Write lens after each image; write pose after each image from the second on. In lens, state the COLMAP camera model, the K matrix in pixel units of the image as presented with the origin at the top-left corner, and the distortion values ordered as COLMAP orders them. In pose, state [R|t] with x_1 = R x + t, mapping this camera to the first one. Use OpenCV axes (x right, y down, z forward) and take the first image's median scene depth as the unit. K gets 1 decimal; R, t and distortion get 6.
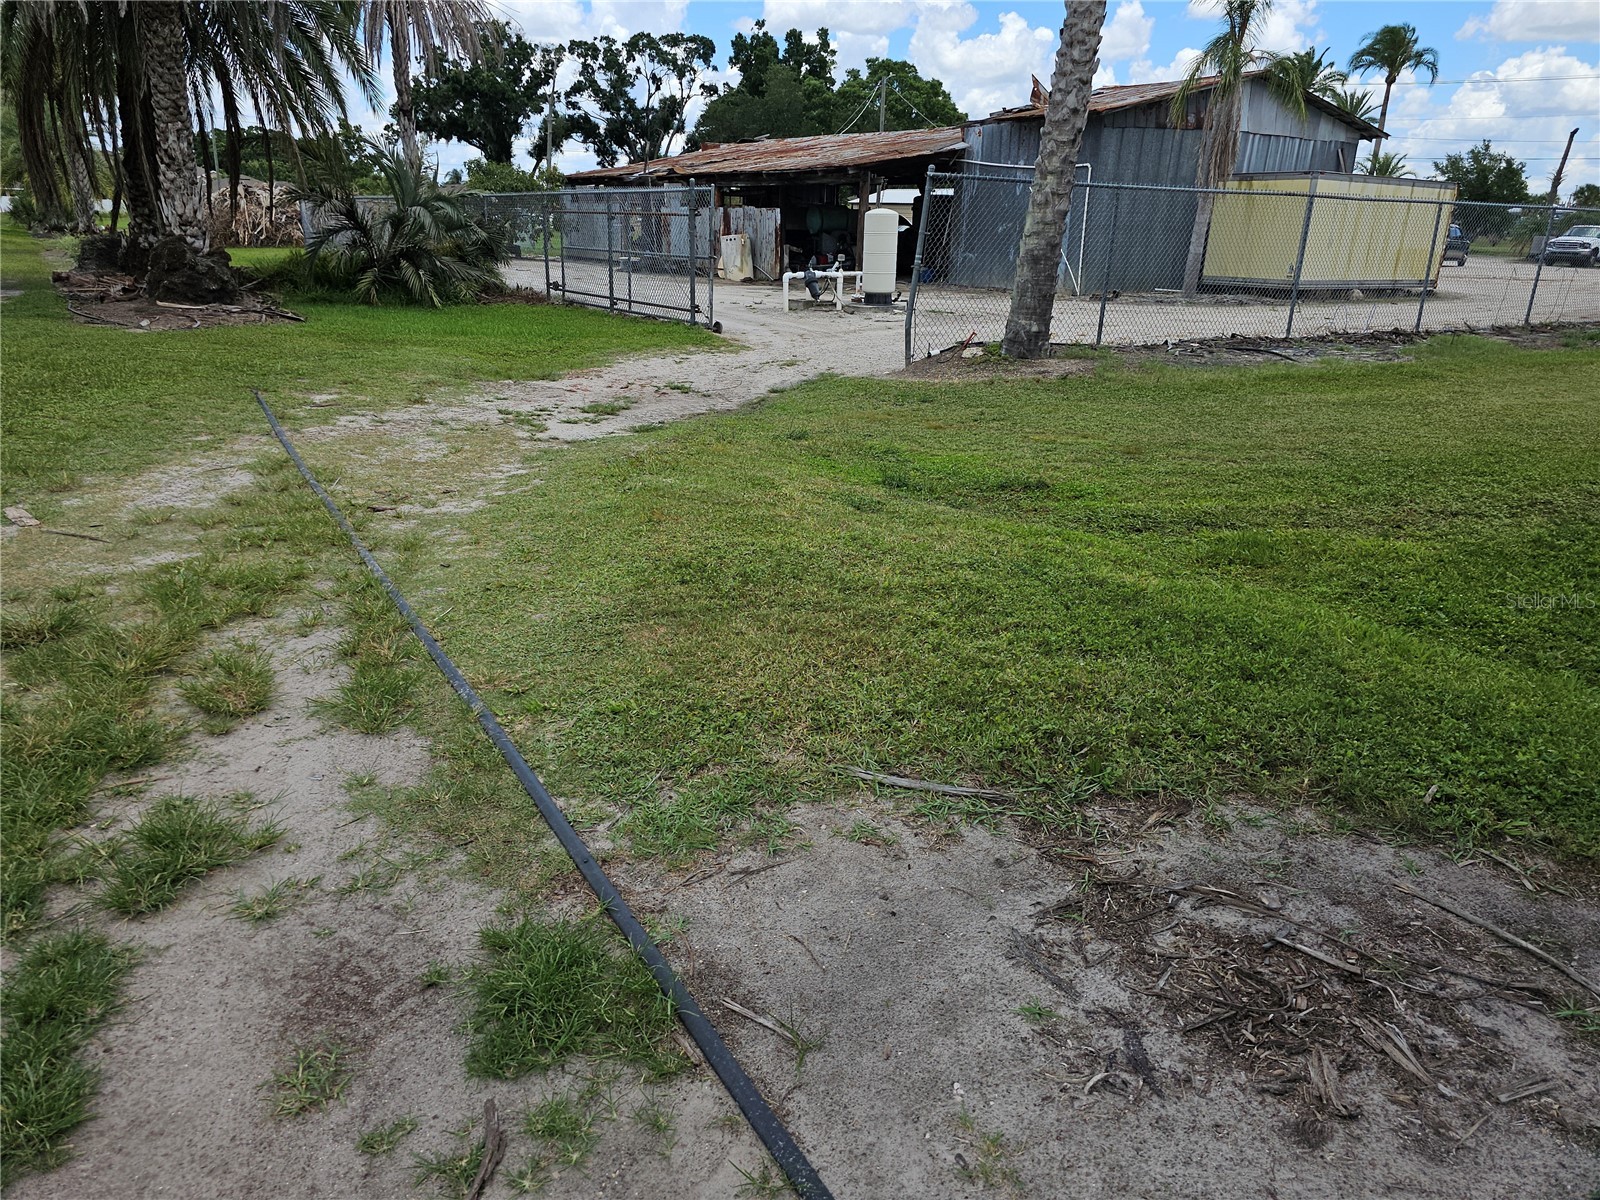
lens RADIAL K [[1045.5, 0, 804.6], [0, 1045.5, 609.3], [0, 0, 1]] dist [0.029832, -0.049213]
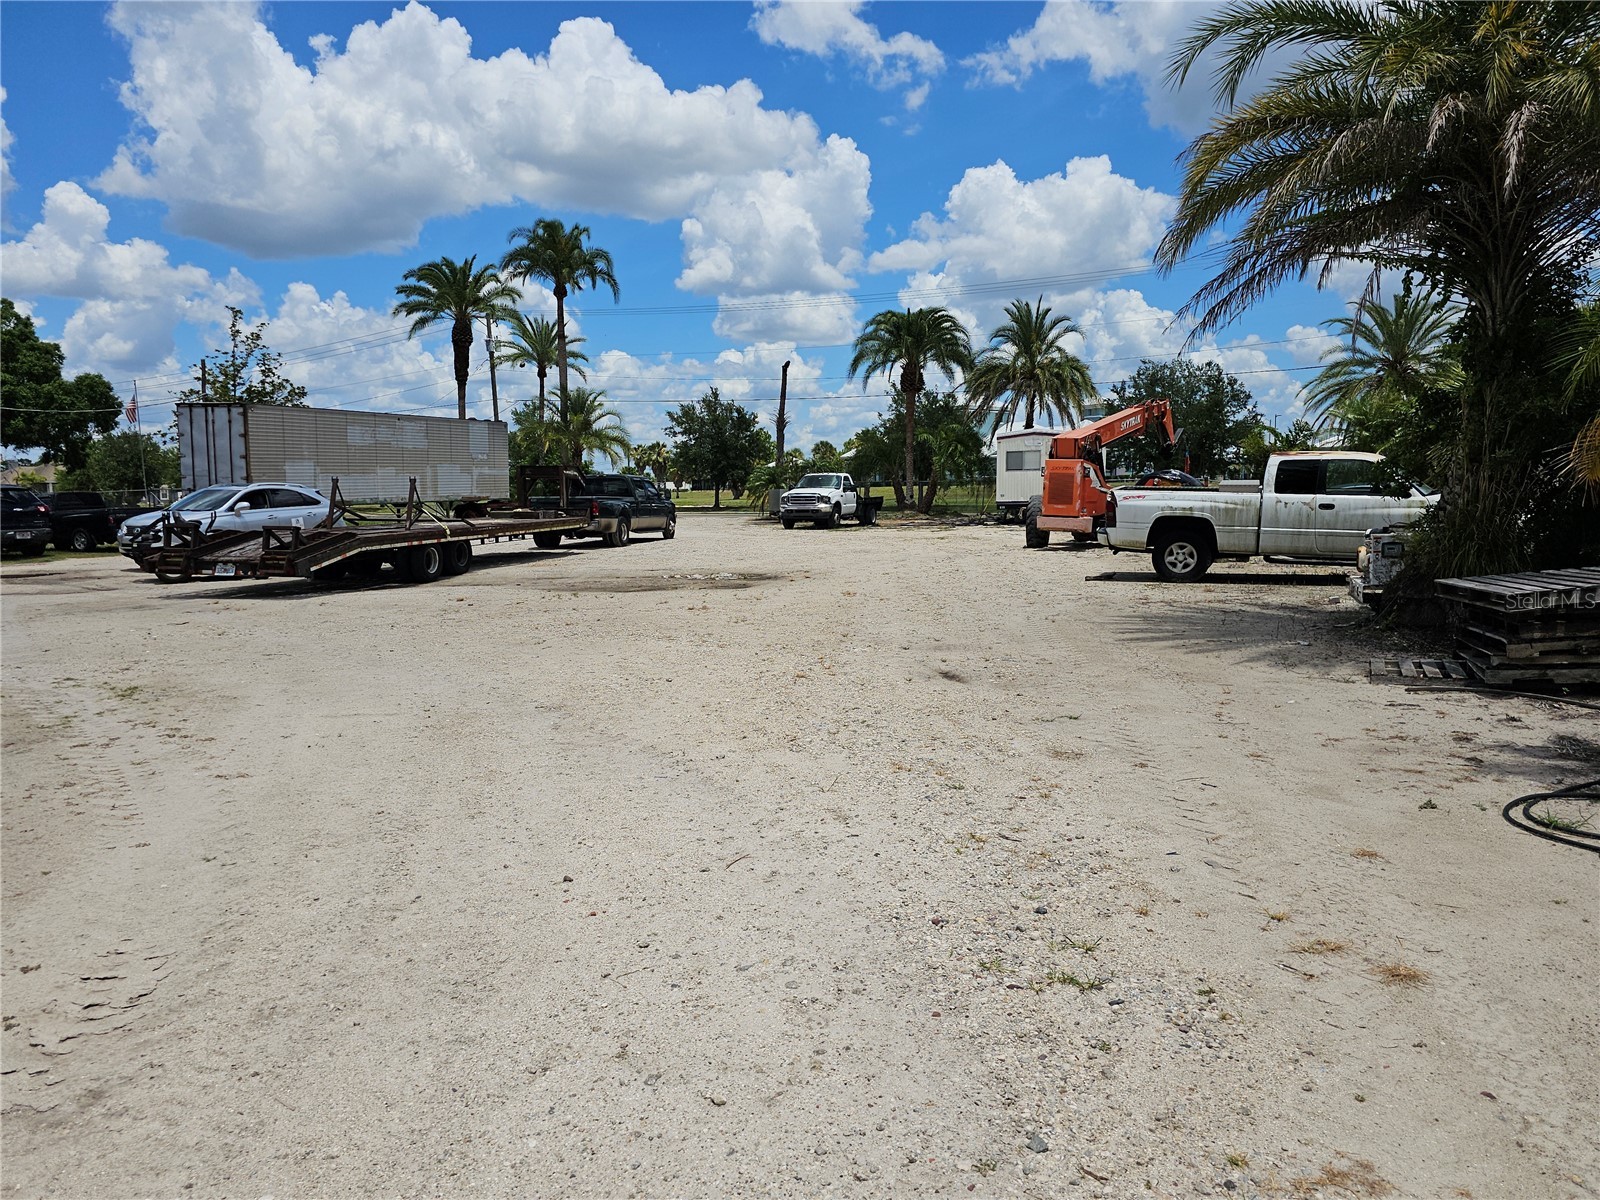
lens RADIAL K [[1045.5, 0, 811.4], [0, 1045.5, 614.3], [0, 0, 1]] dist [0.029832, -0.049213]
pose [[0.829861, -0.087317, 0.551096, 0.331126], [0.212363, 0.962774, -0.167239, -0.153050], [-0.515978, 0.255818, 0.817511, 0.432968]]
